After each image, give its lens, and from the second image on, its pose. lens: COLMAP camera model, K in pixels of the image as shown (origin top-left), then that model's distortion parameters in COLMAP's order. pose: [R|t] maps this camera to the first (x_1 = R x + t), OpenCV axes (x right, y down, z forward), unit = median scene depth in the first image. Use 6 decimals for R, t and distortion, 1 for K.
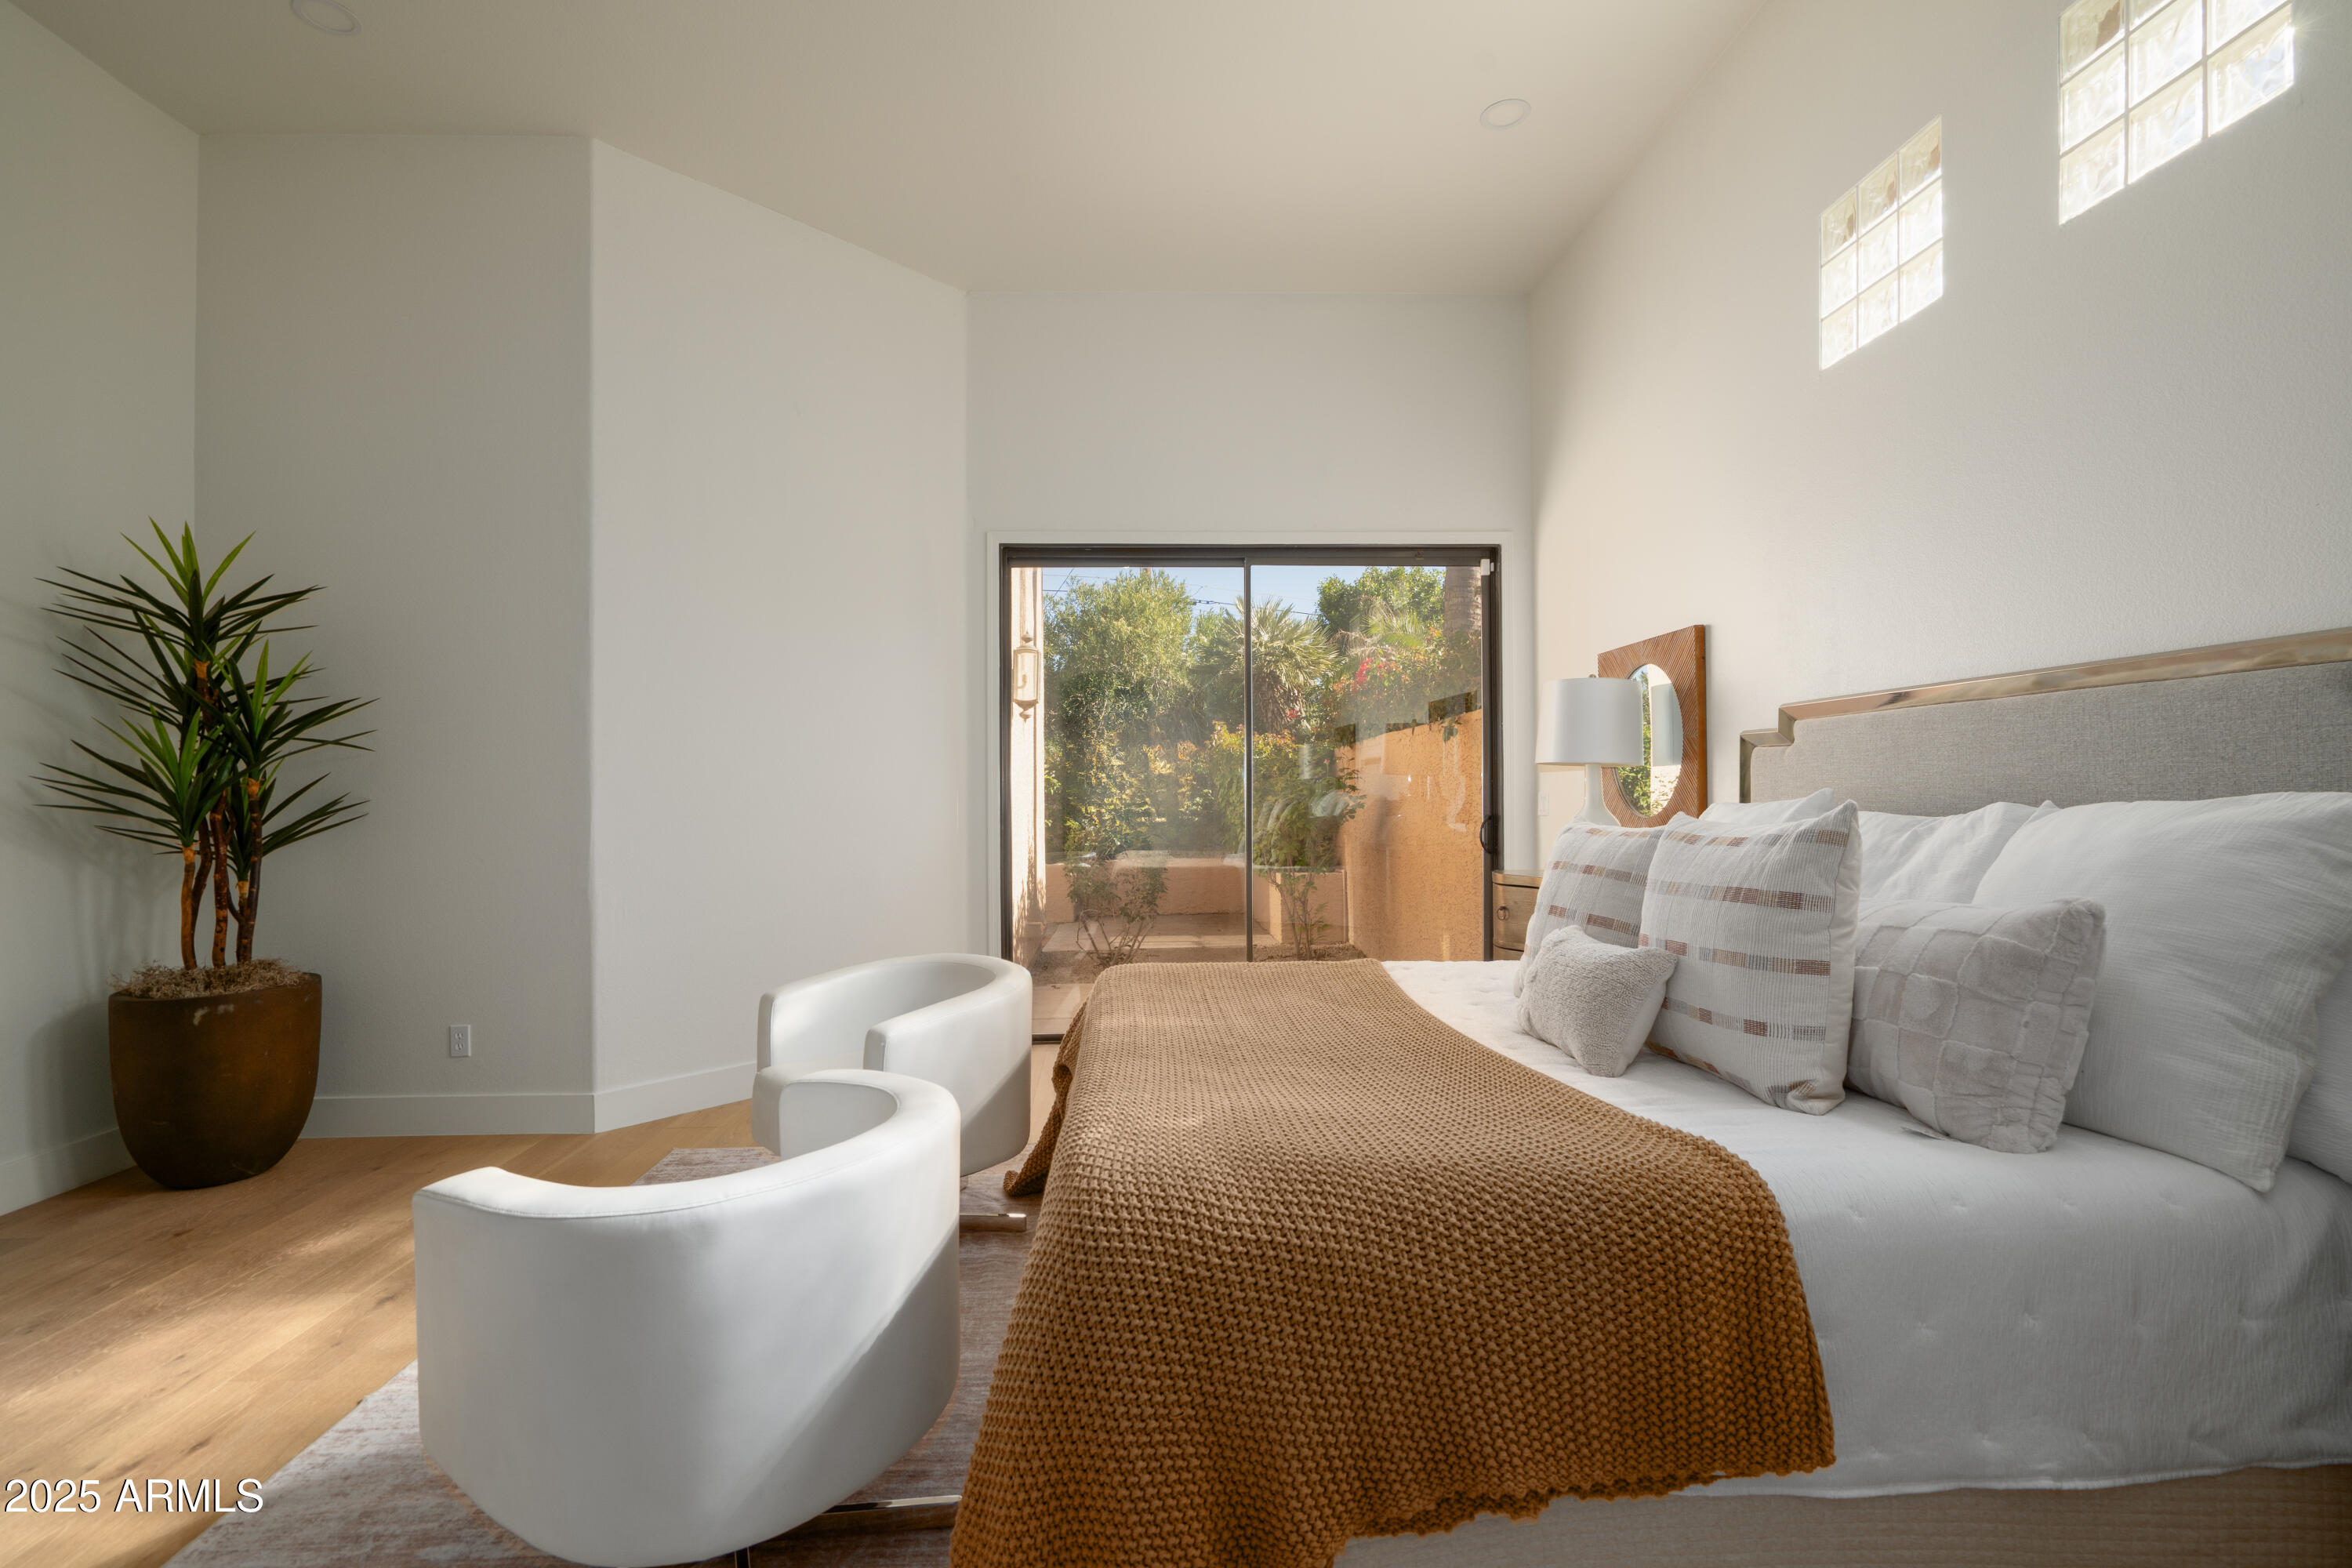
lens RADIAL K [[1062.0, 0, 1163.8], [0, 1062.0, 776.5], [0, 0, 1]] dist [-0.002360, 0.001786]
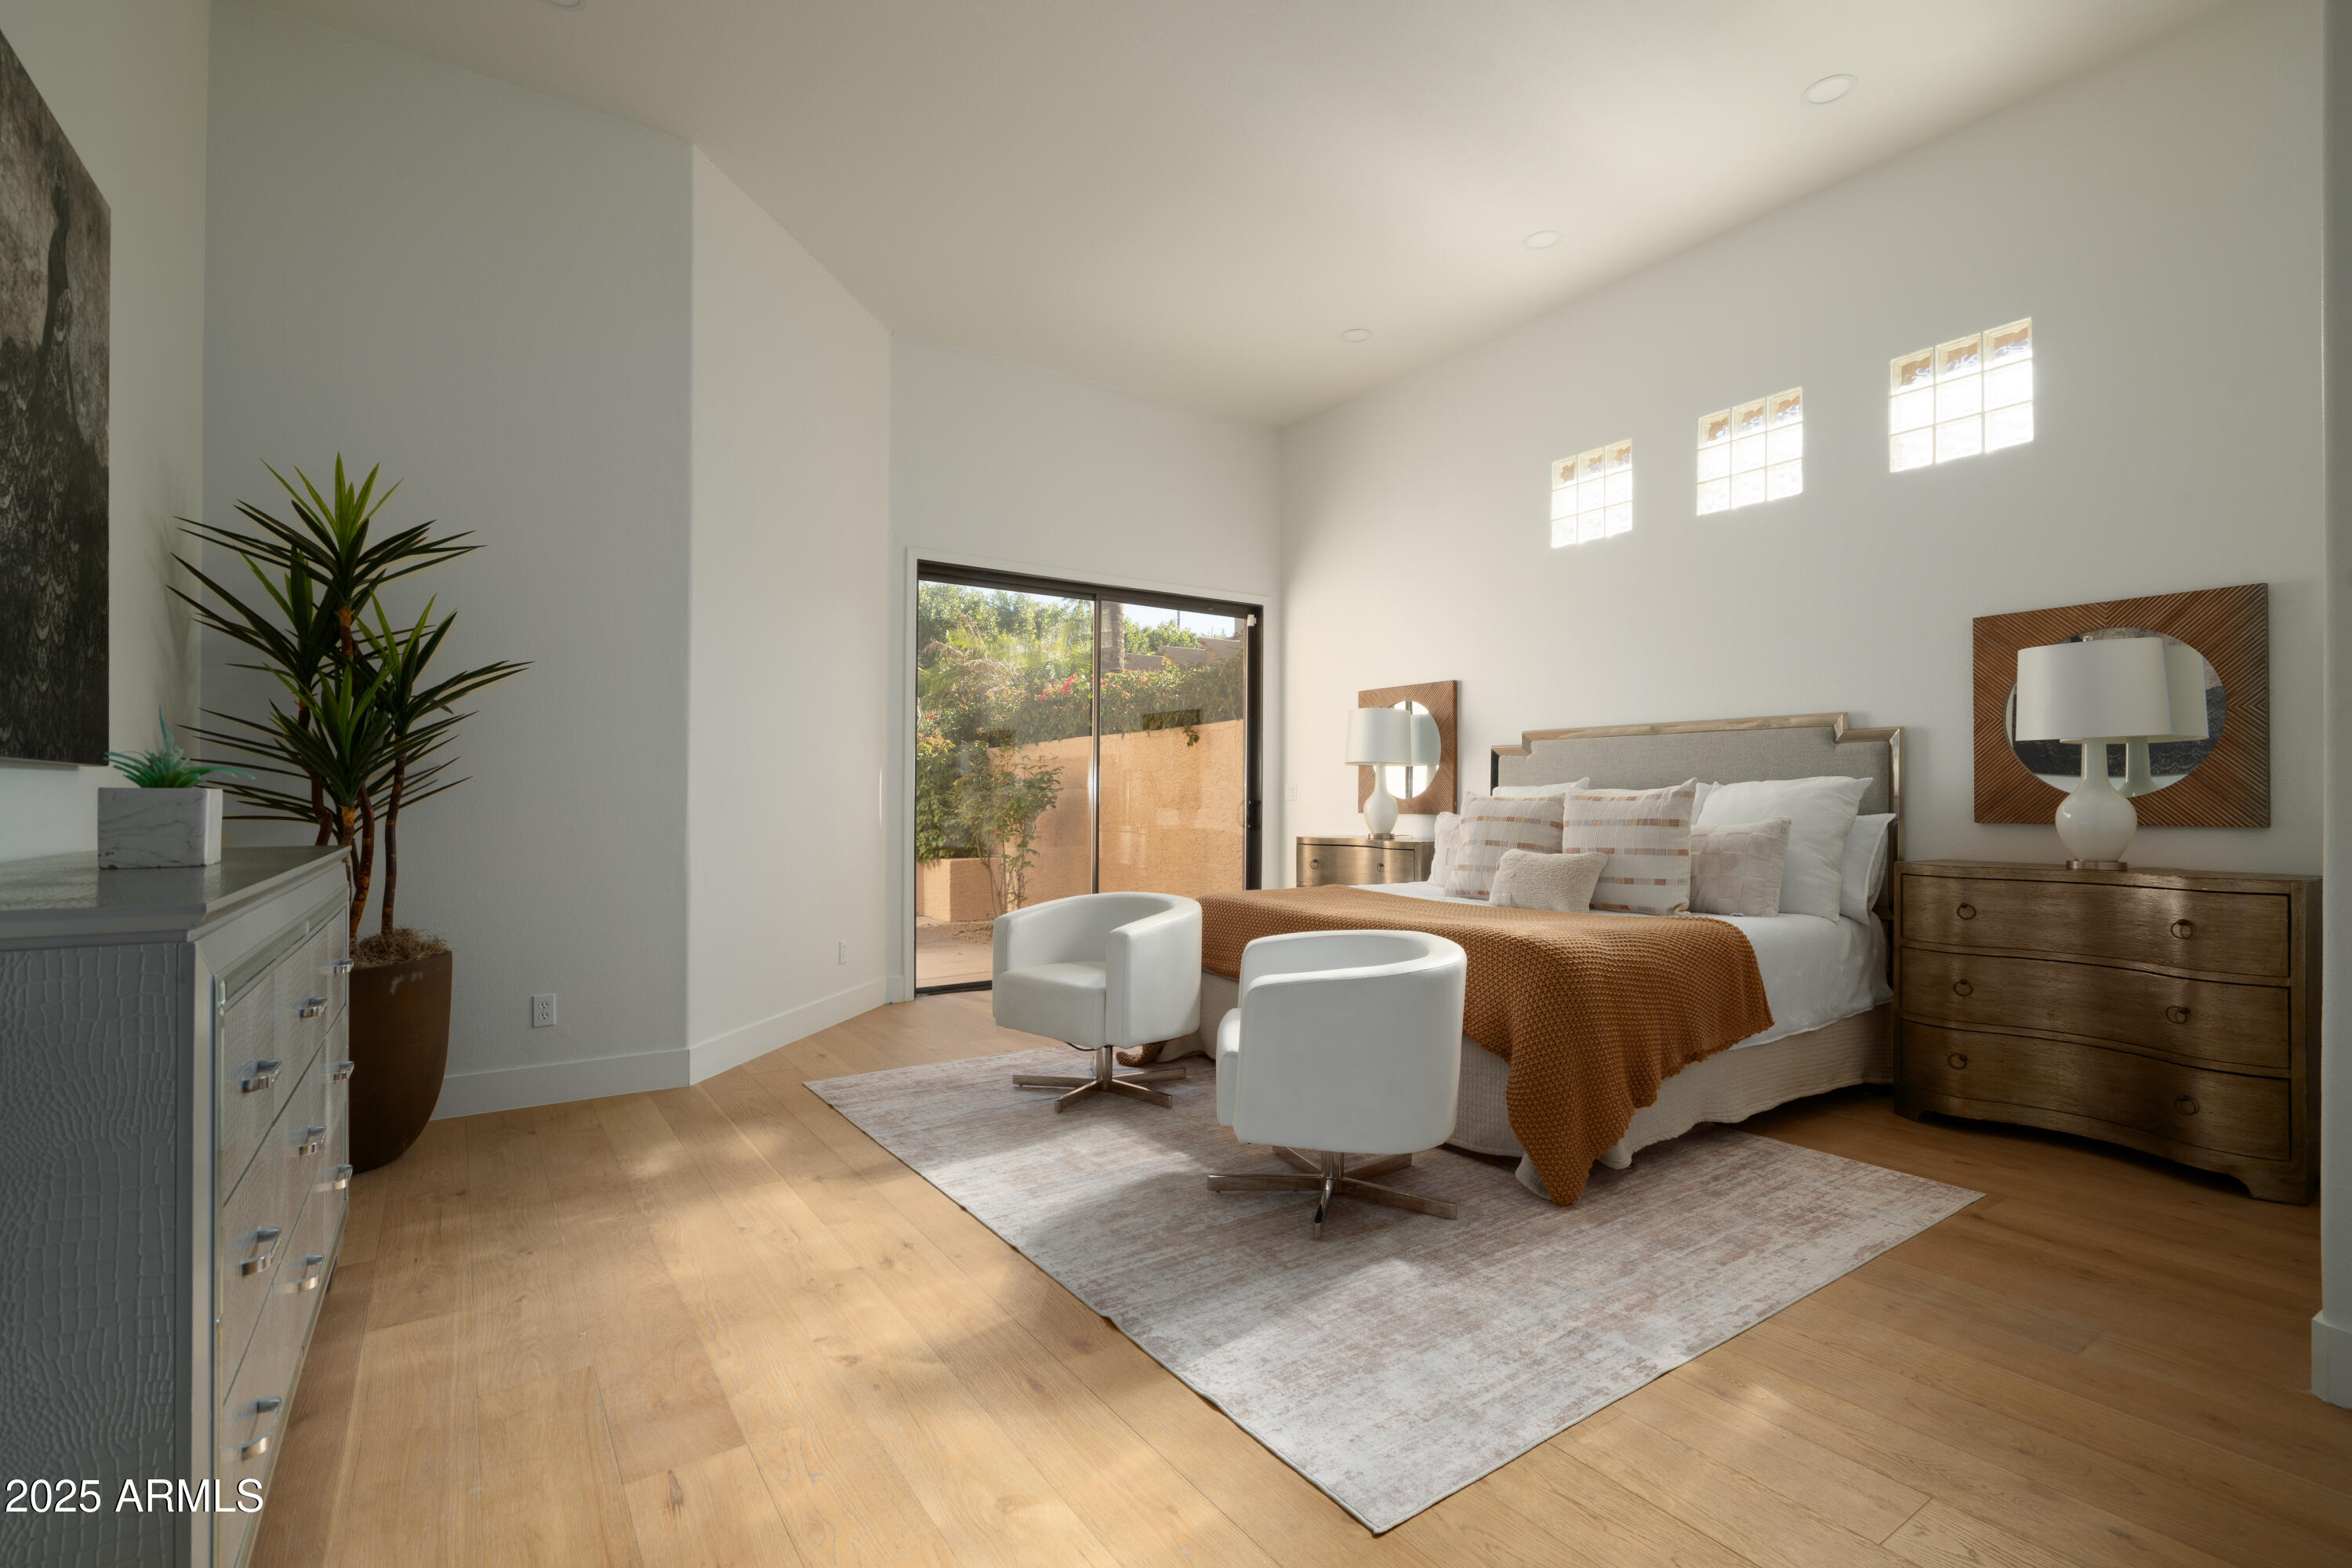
lens RADIAL K [[1062.0, 0, 1163.8], [0, 1062.0, 776.5], [0, 0, 1]] dist [-0.002360, 0.001786]
pose [[0.847726, 0.022242, 0.529968, -0.857124], [-0.019169, 0.999752, -0.011296, 0.038049], [-0.530088, -0.000583, 0.847942, -0.177800]]
